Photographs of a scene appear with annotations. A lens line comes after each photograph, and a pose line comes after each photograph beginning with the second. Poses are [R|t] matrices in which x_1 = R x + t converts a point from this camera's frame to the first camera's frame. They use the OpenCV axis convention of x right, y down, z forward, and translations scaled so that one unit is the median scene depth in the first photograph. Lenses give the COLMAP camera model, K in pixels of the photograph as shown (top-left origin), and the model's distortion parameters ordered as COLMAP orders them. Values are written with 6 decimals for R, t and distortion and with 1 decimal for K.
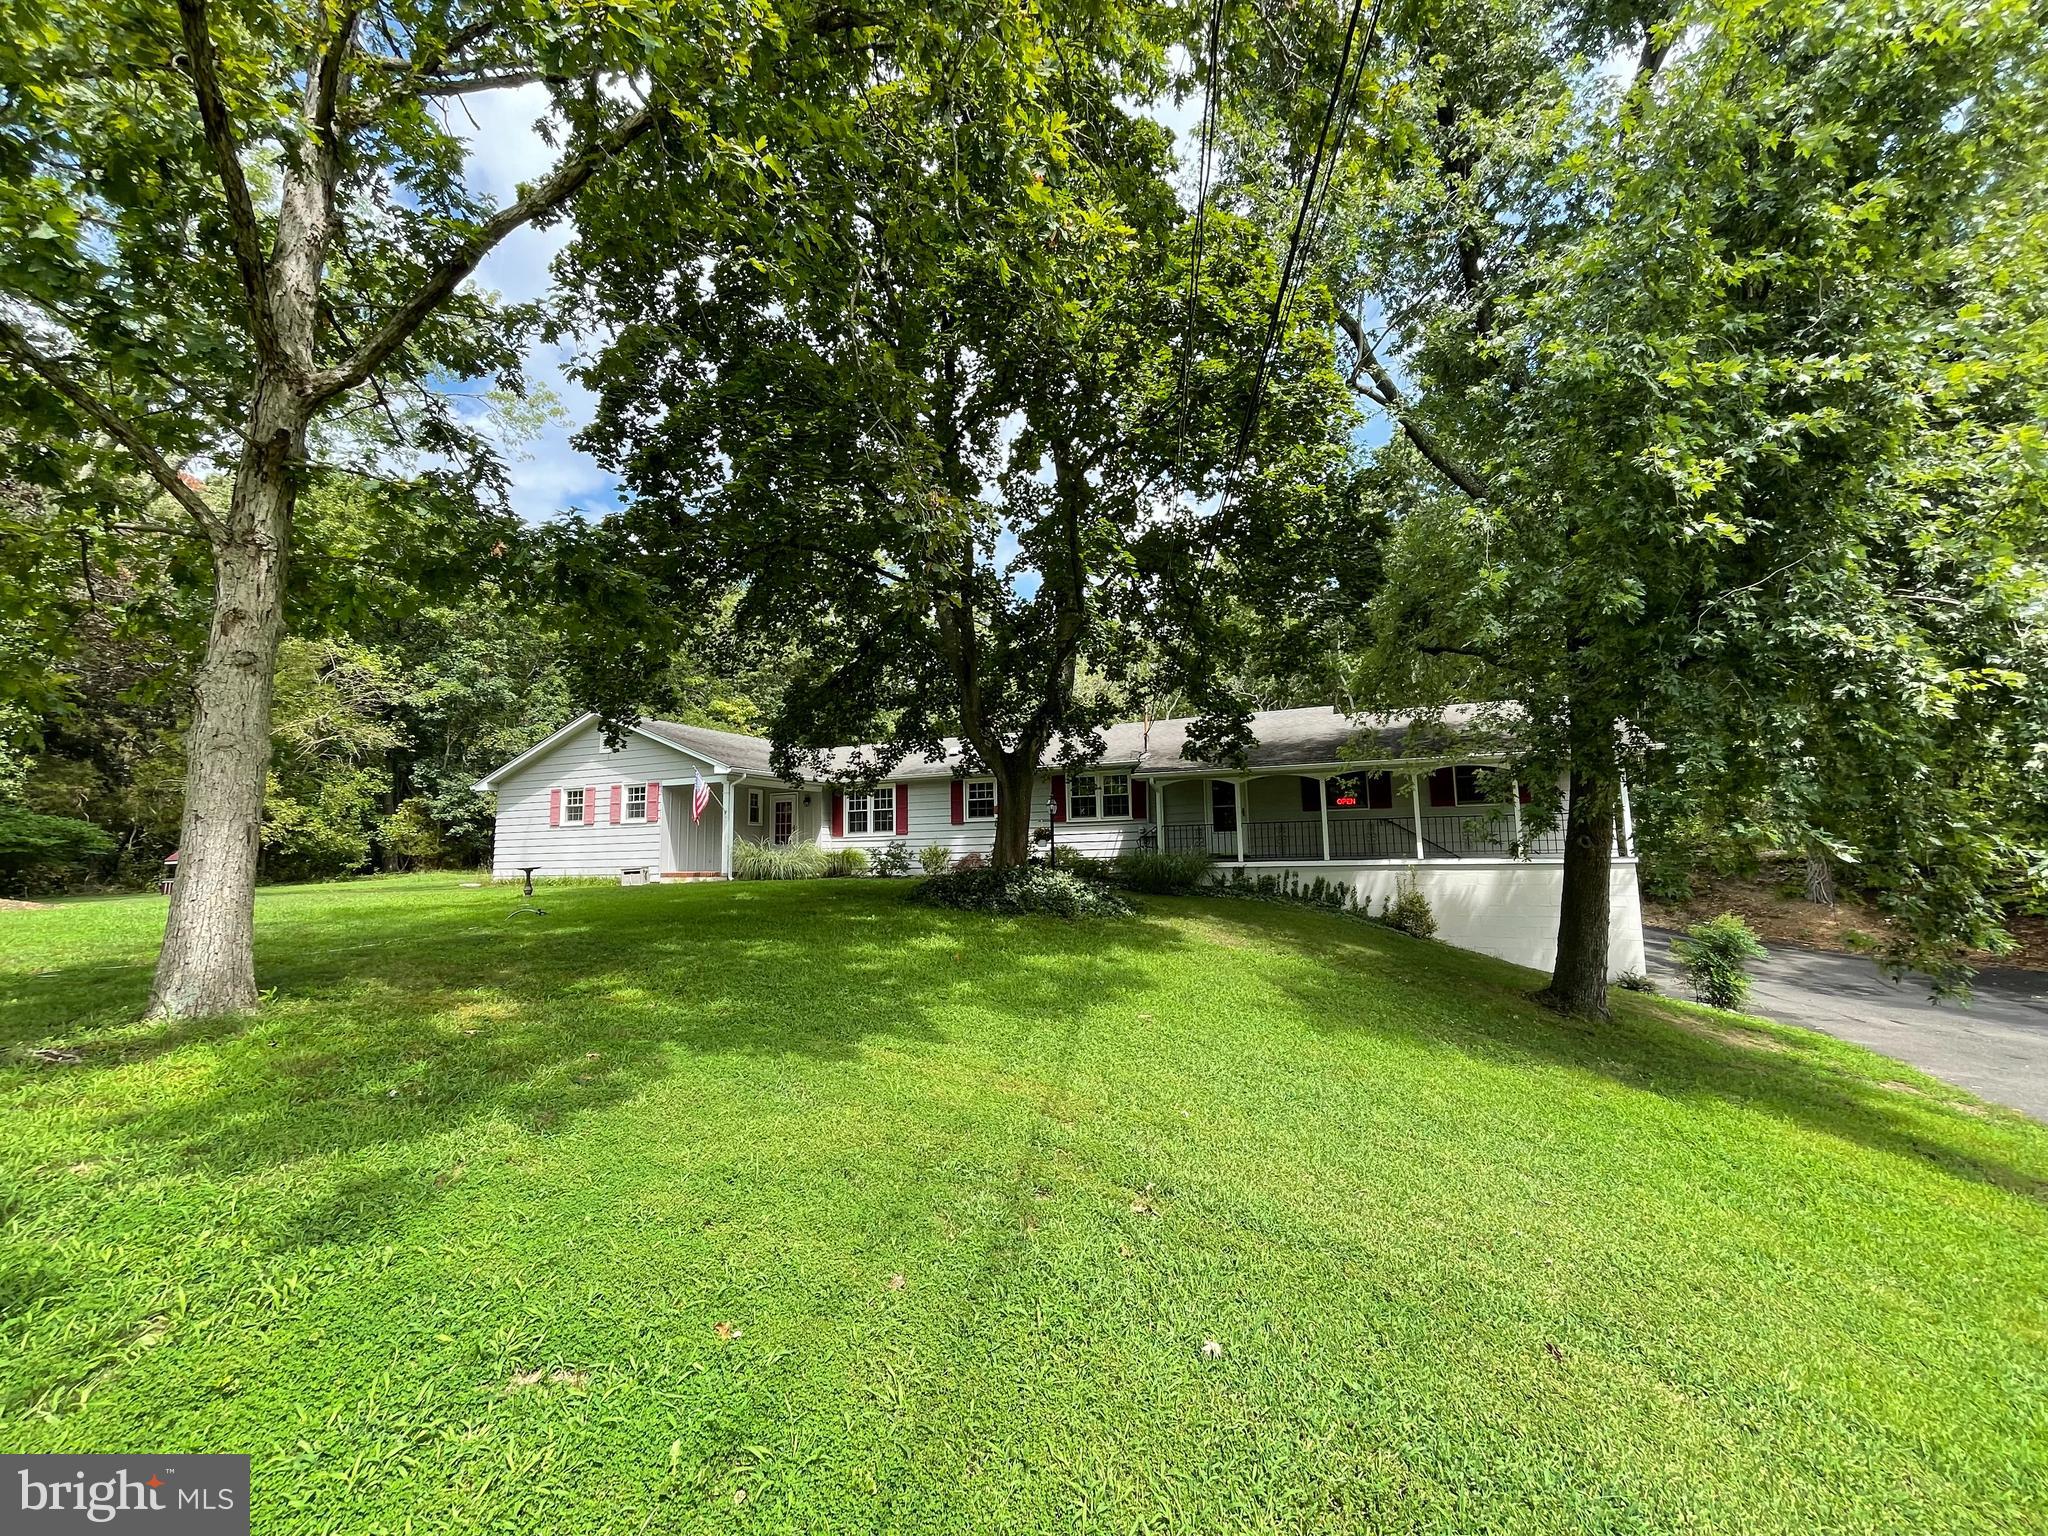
lens RADIAL K [[818.7, 0, 1024.0], [0, 818.7, 768.0], [0, 0, 1]] dist [0.000380, -0.000012]
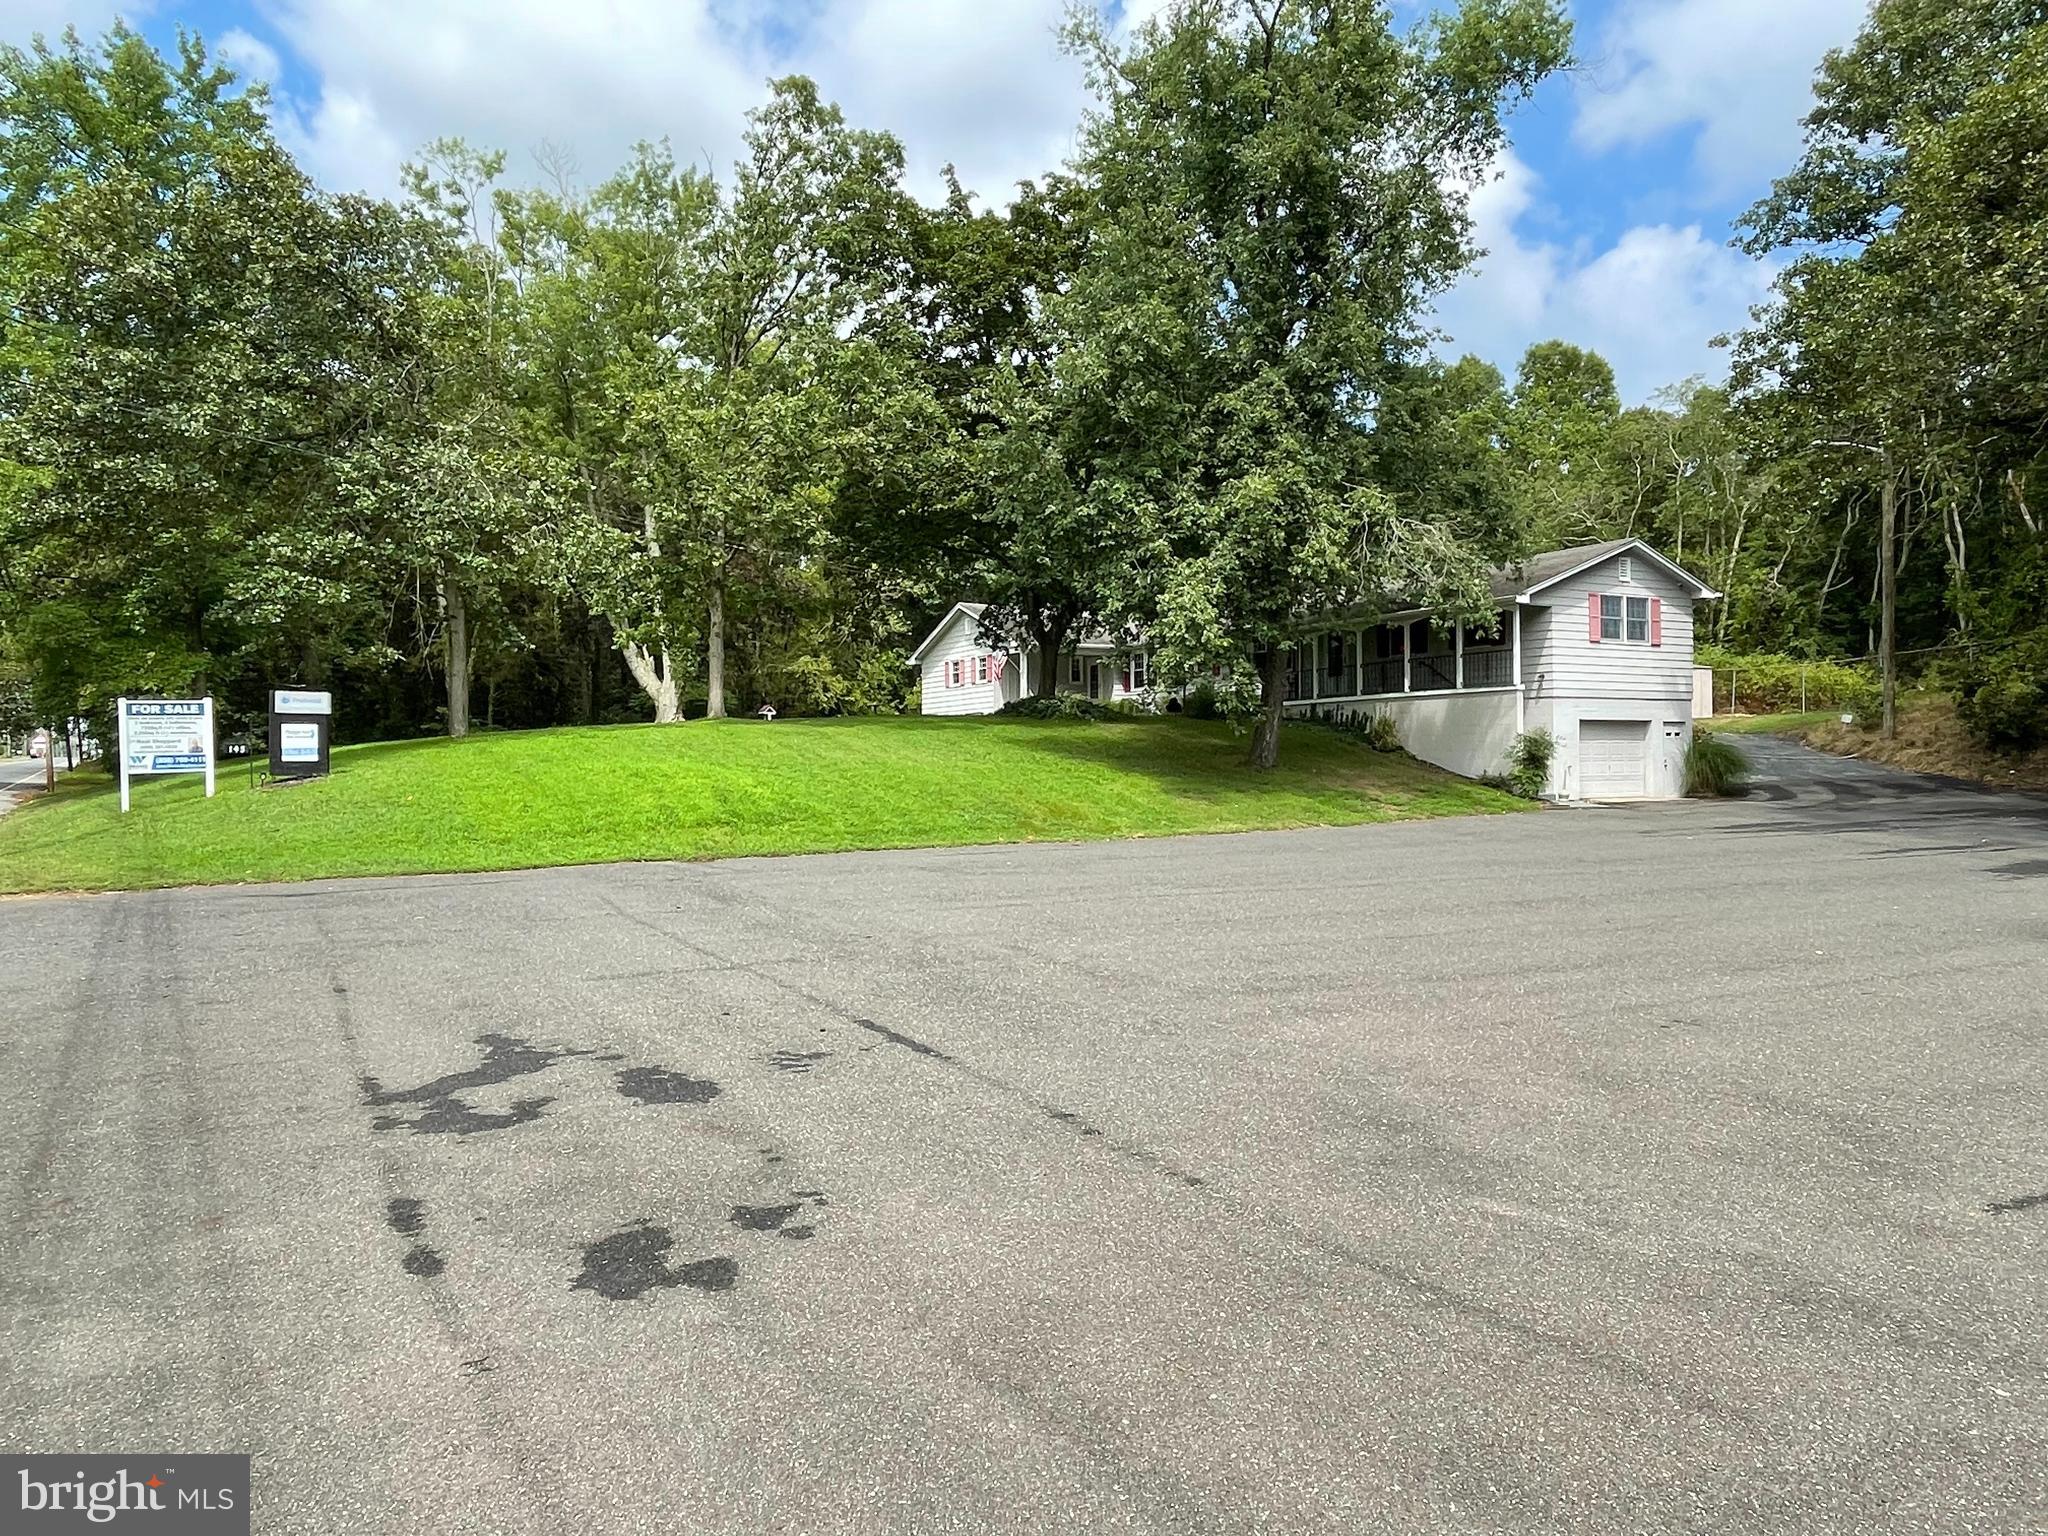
lens RADIAL K [[1381.6, 0, 1024.0], [0, 1381.6, 768.0], [0, 0, 1]] dist [0.009986, 0.001142]
pose [[0.782161, 0.011986, -0.622961, 1.025550], [0.058123, 0.994052, 0.092102, -0.002950], [0.620360, -0.108247, 0.776812, -0.789923]]
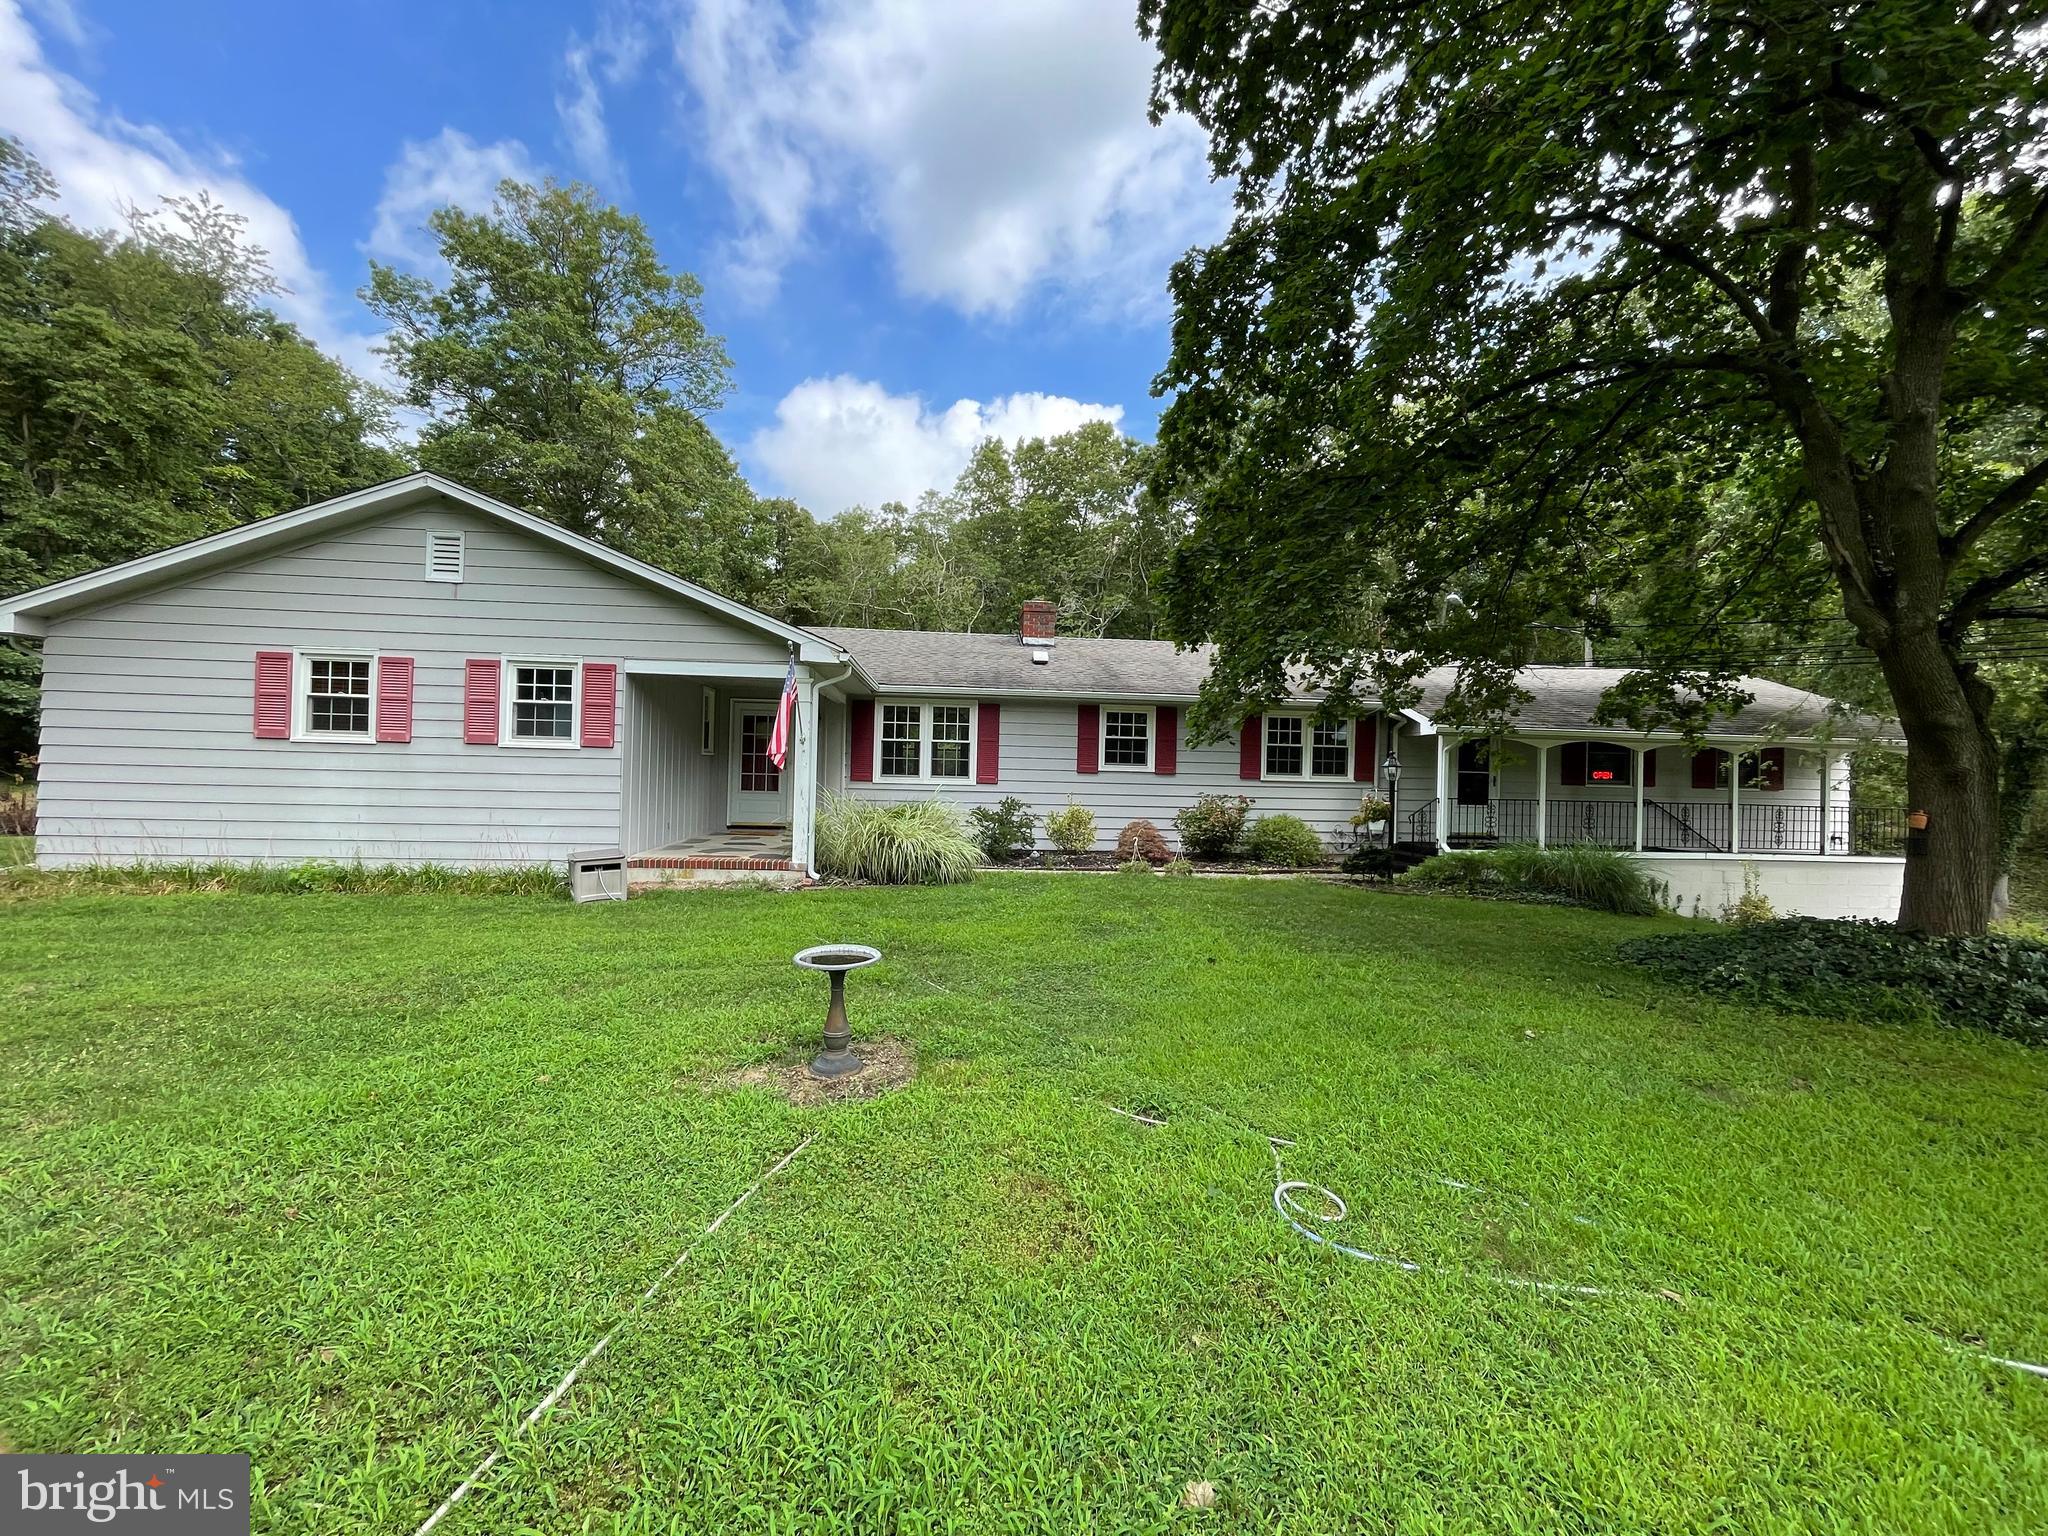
lens RADIAL K [[818.7, 0, 1024.0], [0, 818.7, 768.0], [0, 0, 1]] dist [0.000380, -0.000012]
pose [[0.883042, 0.041476, 0.467457, -0.432674], [-0.091096, 0.992290, 0.084040, 0.014686], [-0.460367, -0.116794, 0.880012, 0.452881]]
